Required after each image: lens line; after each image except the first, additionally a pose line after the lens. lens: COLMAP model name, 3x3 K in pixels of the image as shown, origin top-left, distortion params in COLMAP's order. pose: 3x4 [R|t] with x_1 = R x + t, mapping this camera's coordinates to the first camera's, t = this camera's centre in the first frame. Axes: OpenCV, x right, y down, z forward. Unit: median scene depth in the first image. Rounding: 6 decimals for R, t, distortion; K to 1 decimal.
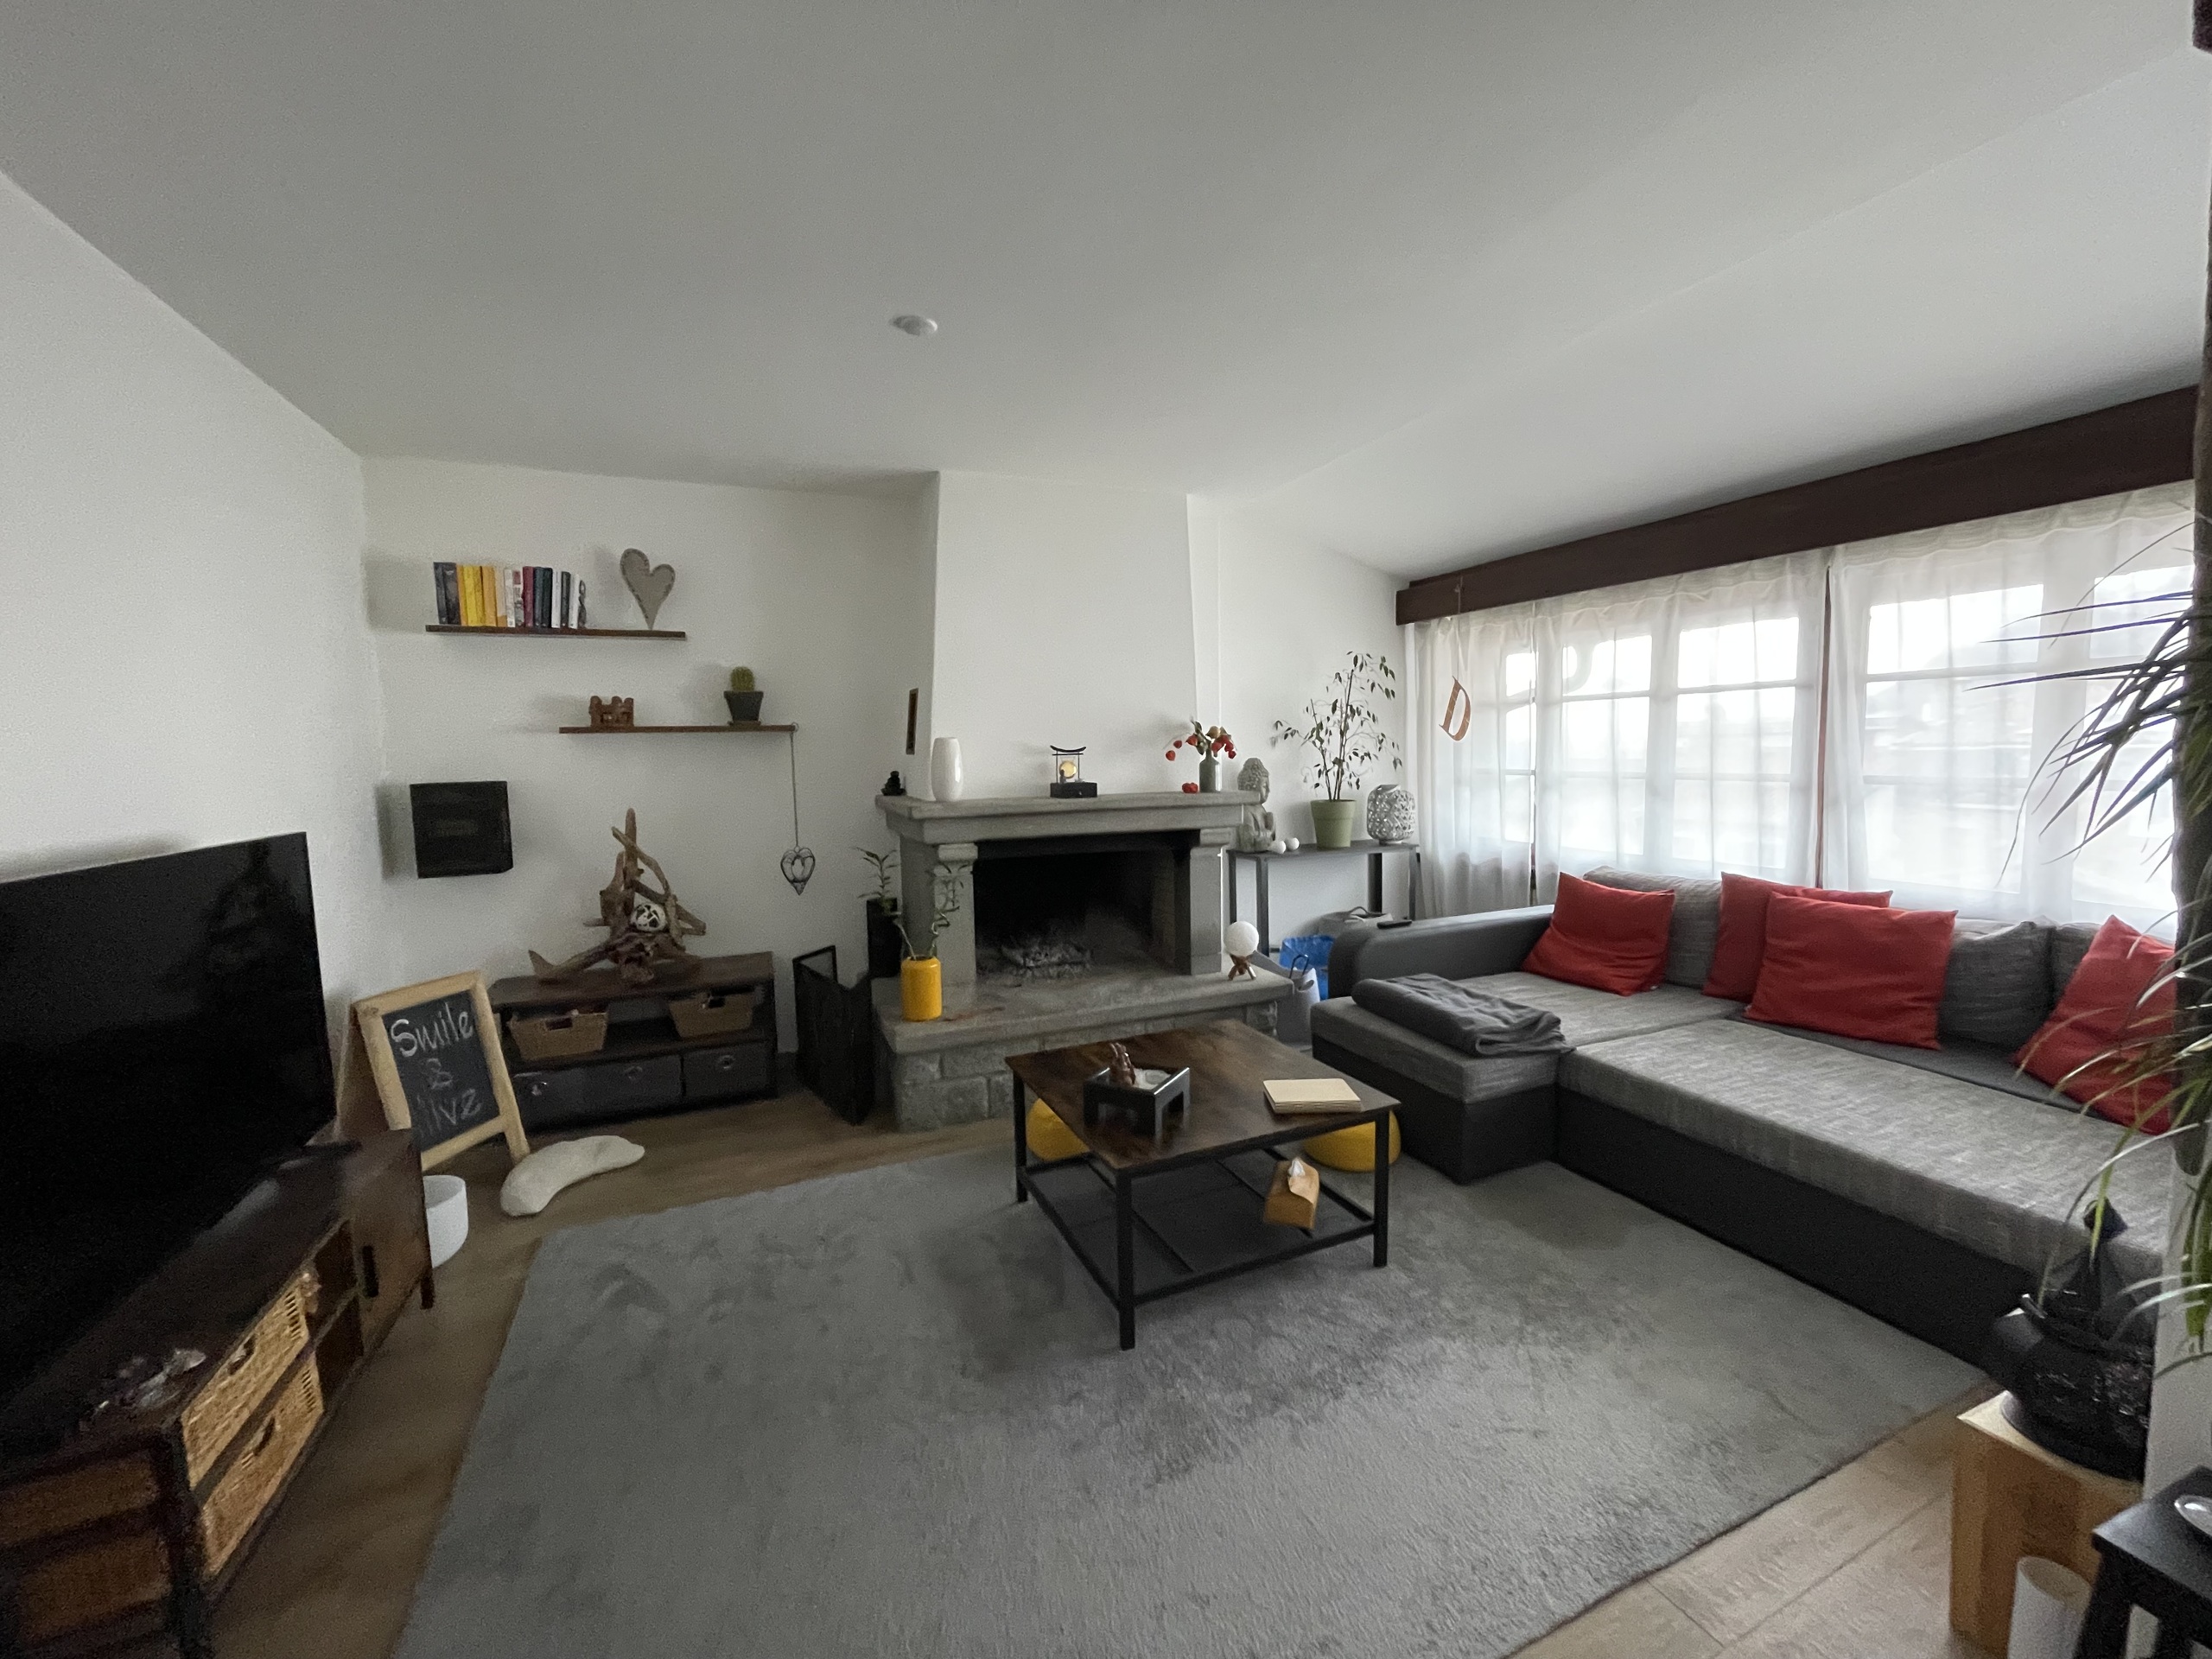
lens RADIAL K [[889.6, 0, 1098.6], [0, 889.6, 821.2], [0, 0, 1]] dist [-0.002314, -0.000116]
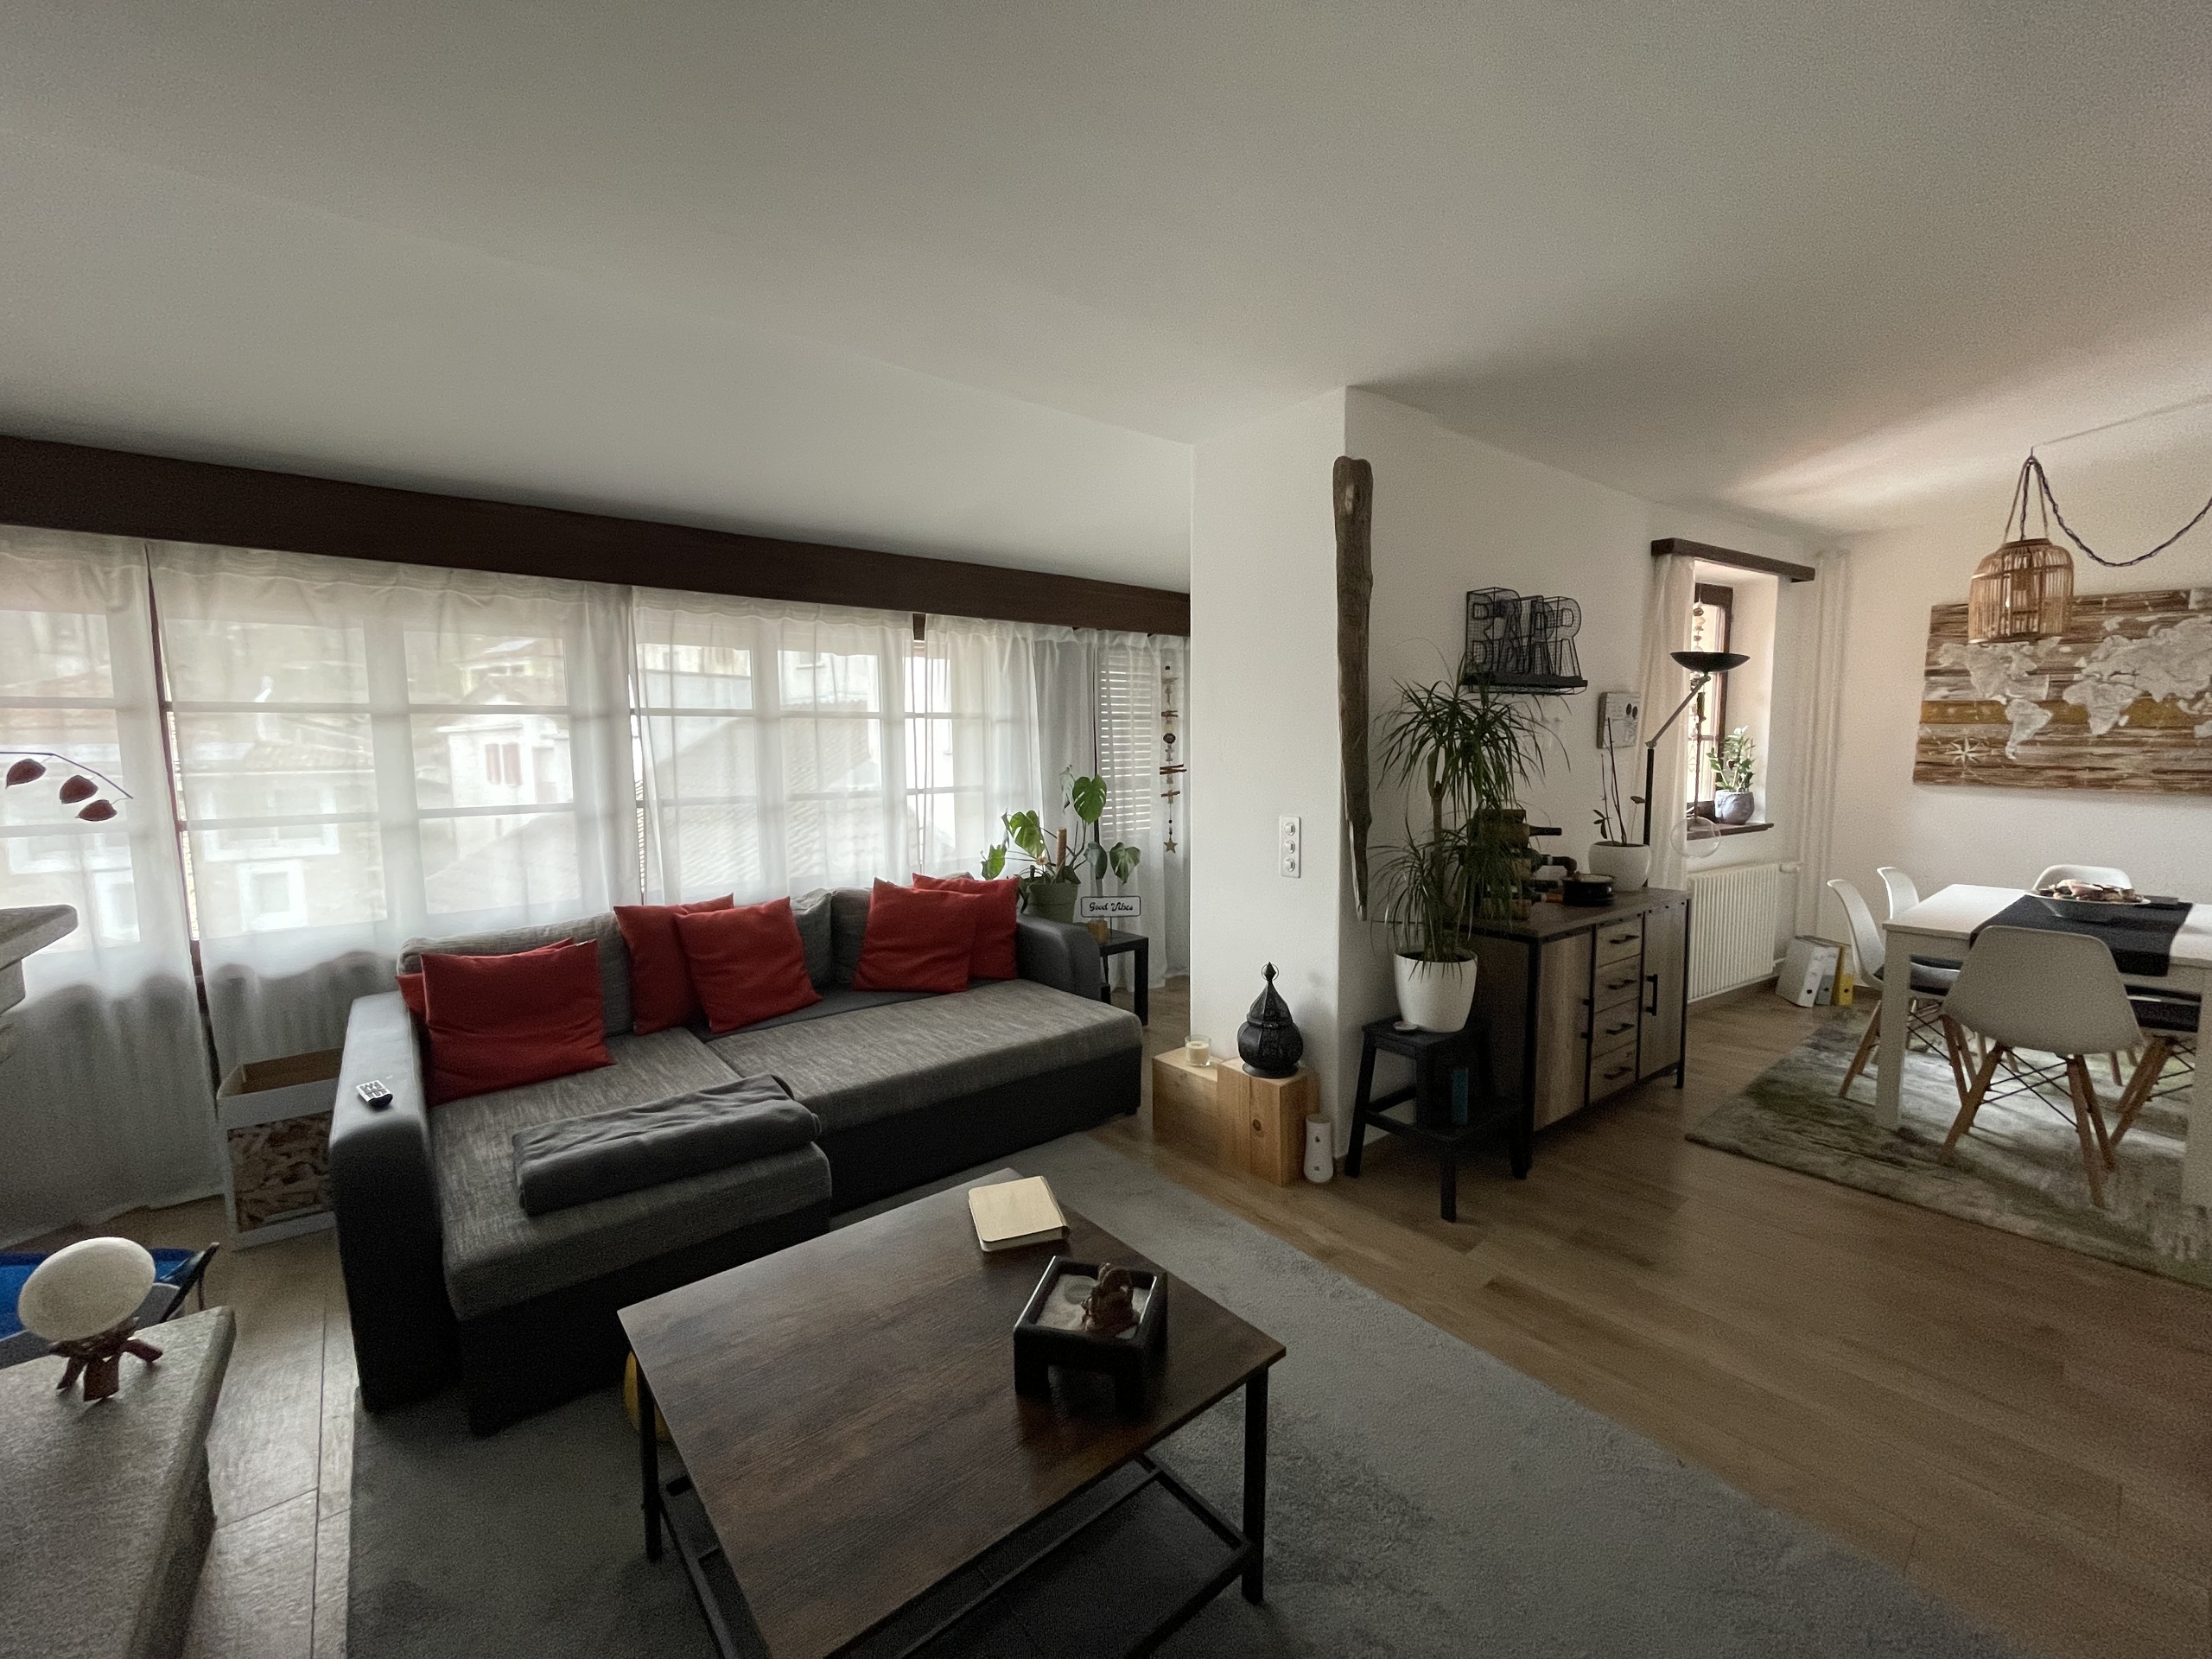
lens RADIAL K [[889.6, 0, 1093.9], [0, 889.6, 831.4], [0, 0, 1]] dist [-0.002314, -0.000116]
pose [[-0.255964, -0.060752, 0.964775, -0.383083], [0.105050, 0.990365, 0.090234, -0.061592], [-0.960962, 0.124446, -0.247116, 0.836541]]
